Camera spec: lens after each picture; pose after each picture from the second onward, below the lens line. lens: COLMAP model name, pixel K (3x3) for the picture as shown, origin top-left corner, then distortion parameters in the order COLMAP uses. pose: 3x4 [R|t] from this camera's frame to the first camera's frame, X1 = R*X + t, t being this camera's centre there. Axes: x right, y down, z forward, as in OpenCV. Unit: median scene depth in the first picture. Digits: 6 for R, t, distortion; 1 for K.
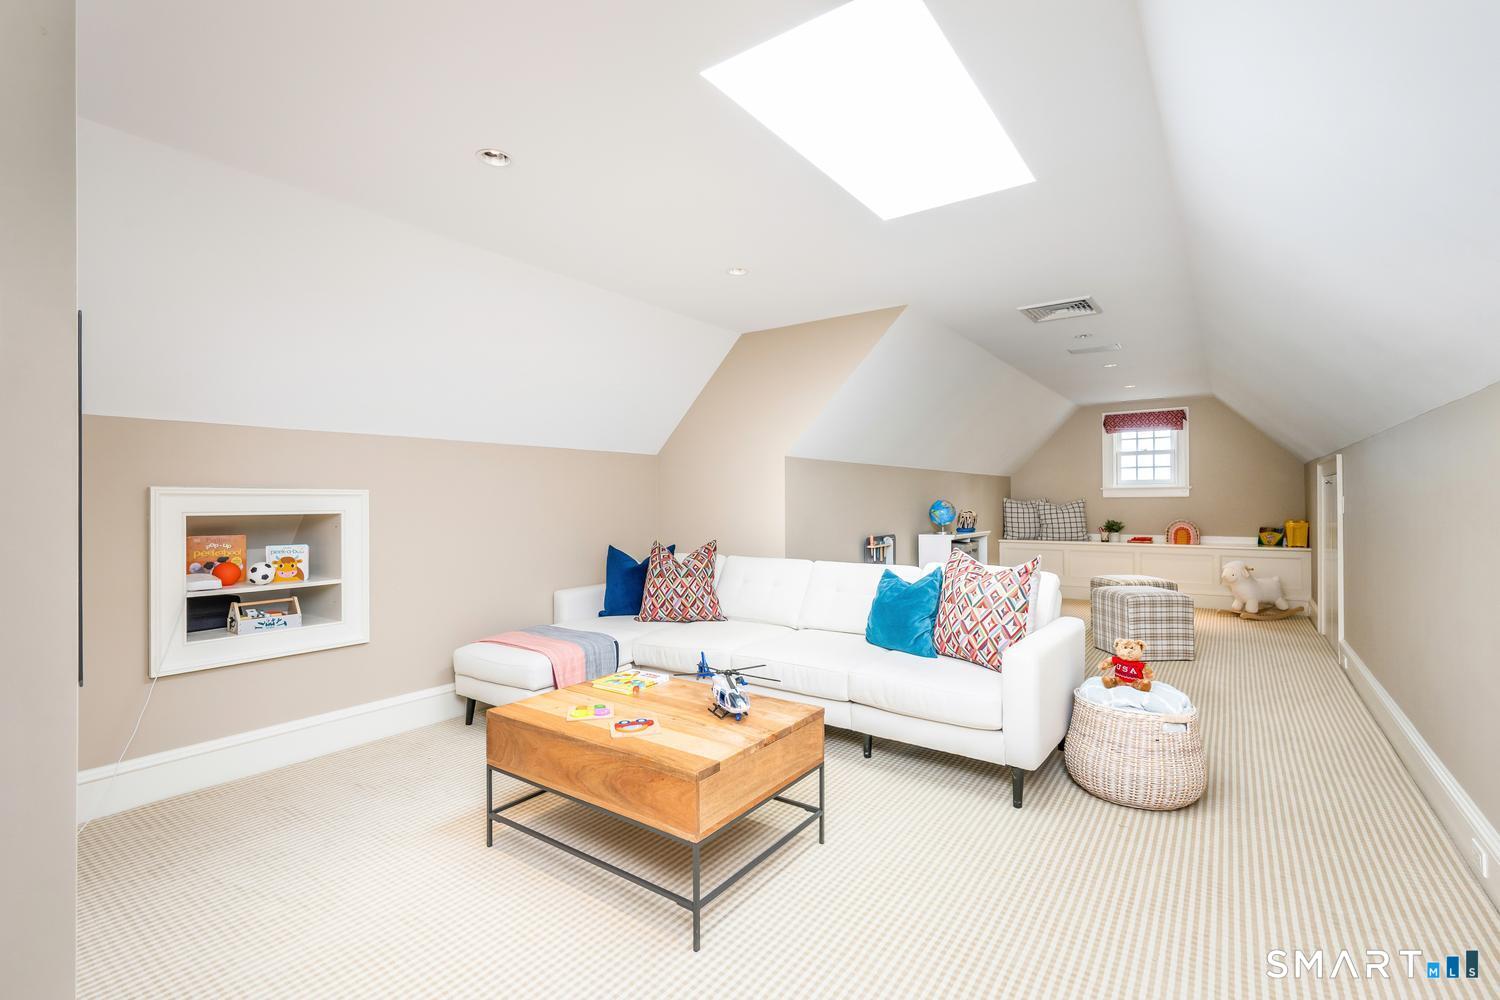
lens RADIAL K [[677.8, 0, 748.6], [0, 677.8, 499.2], [0, 0, 1]] dist [-0.001608, -0.000040]
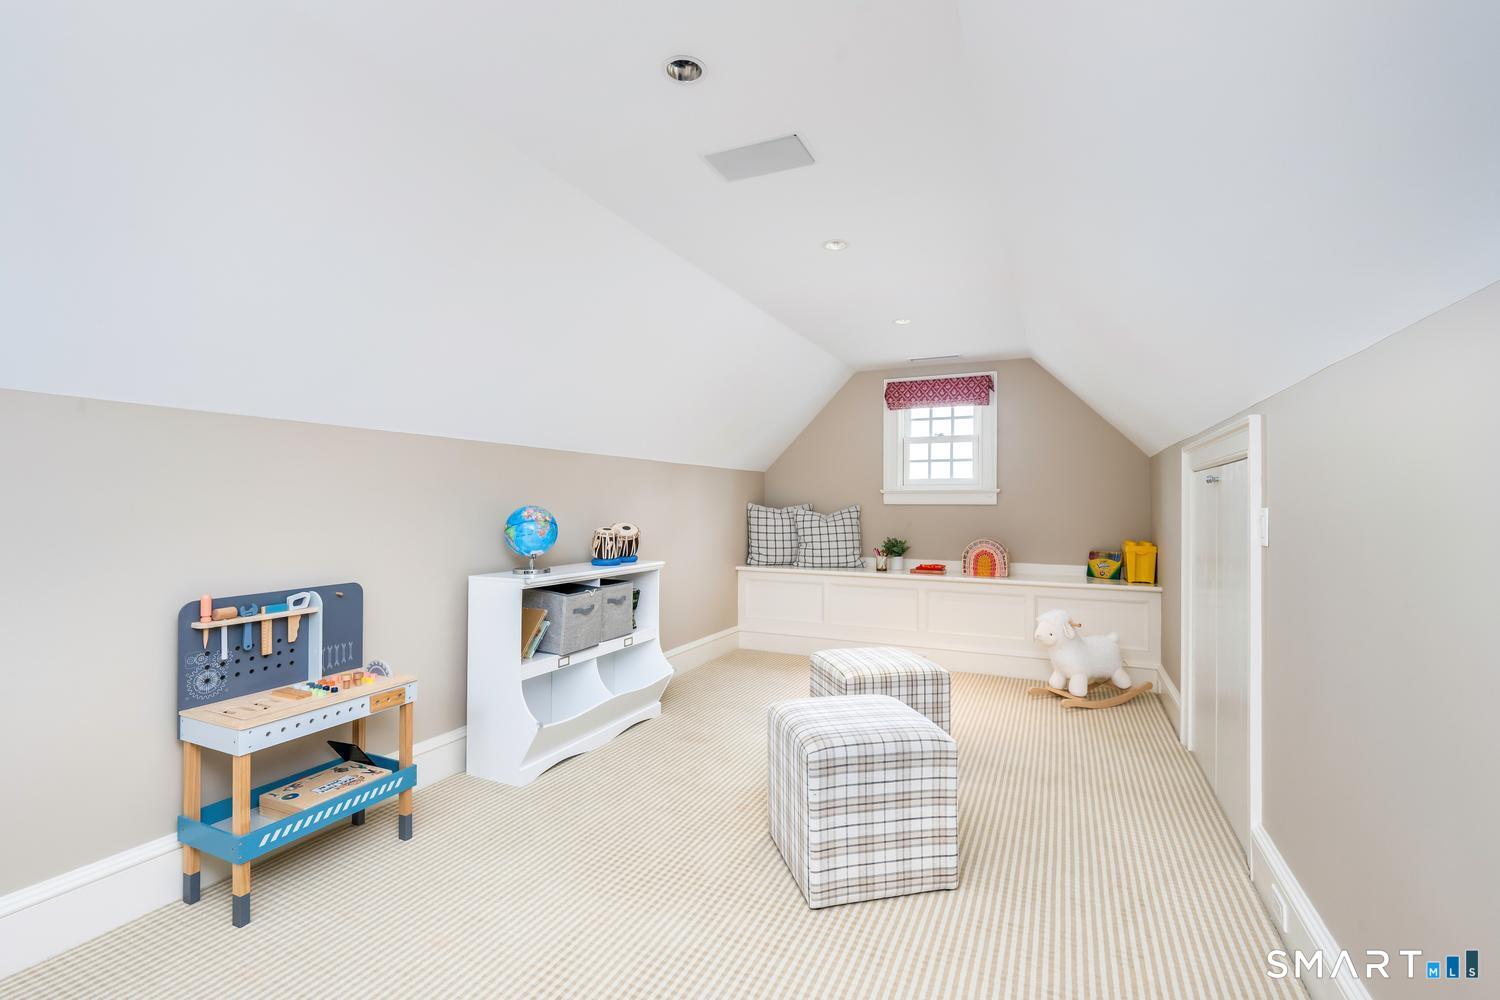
lens RADIAL K [[677.8, 0, 750.6], [0, 677.8, 499.4], [0, 0, 1]] dist [-0.001608, -0.000040]
pose [[0.982112, 0.011881, 0.187922, 0.286937], [-0.010958, 0.999922, -0.005949, -0.001906], [-0.187978, 0.003783, 0.982166, 0.388554]]
